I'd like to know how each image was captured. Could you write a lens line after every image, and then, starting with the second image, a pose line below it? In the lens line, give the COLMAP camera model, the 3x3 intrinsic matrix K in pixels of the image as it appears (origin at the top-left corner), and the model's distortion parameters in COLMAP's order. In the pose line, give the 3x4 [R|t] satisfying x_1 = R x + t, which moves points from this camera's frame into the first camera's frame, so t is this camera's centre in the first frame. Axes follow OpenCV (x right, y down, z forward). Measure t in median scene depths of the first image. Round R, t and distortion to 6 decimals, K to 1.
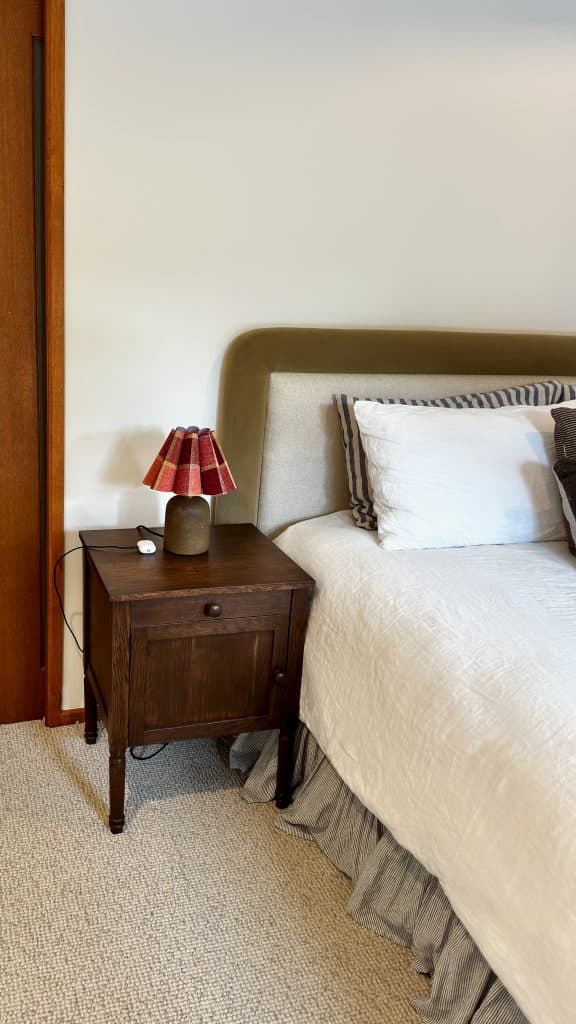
lens RADIAL K [[822.7, 0, 189.3], [0, 822.7, 525.3], [0, 0, 1]] dist [0.079249, -0.013972]
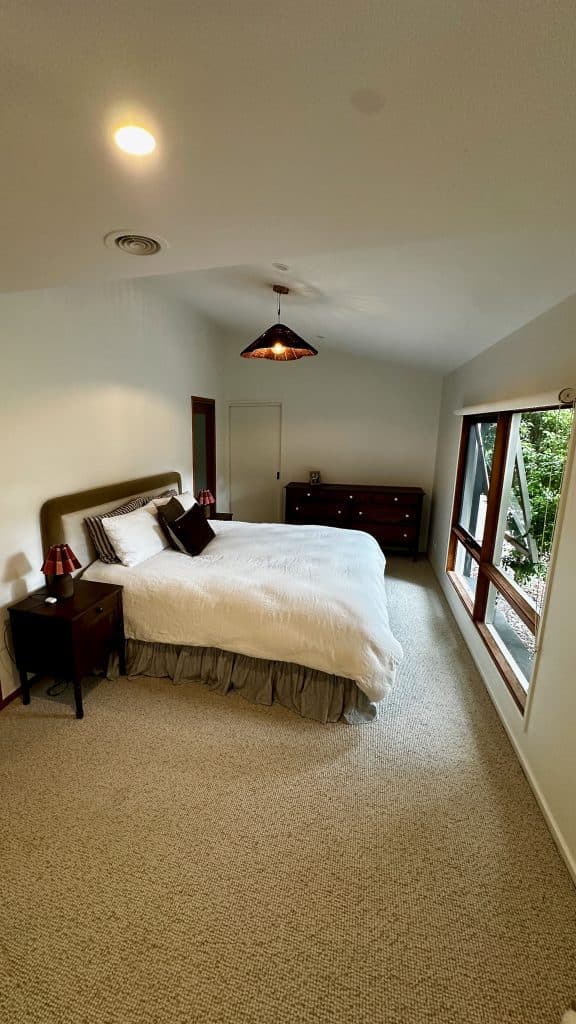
lens RADIAL K [[411.7, 0, 234.8], [0, 411.7, 511.1], [0, 0, 1]] dist [-0.003359, 0.001800]
pose [[0.560436, -0.223821, 0.797381, -0.619433], [0.280426, 0.957203, 0.071586, -0.150064], [-0.779277, 0.183487, 0.599216, -0.141482]]
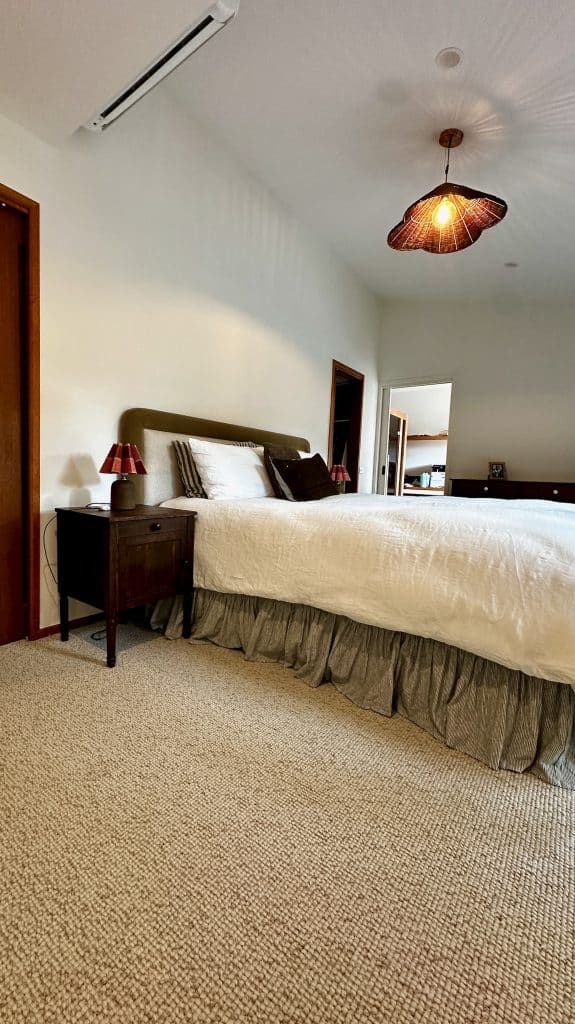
lens RADIAL K [[411.7, 0, 242.0], [0, 411.7, 510.7], [0, 0, 1]] dist [-0.003359, 0.001800]
pose [[0.821514, -0.071555, 0.565681, -0.312508], [0.180319, 0.973781, -0.138692, 0.210928], [-0.540925, 0.215941, 0.812877, 0.088434]]
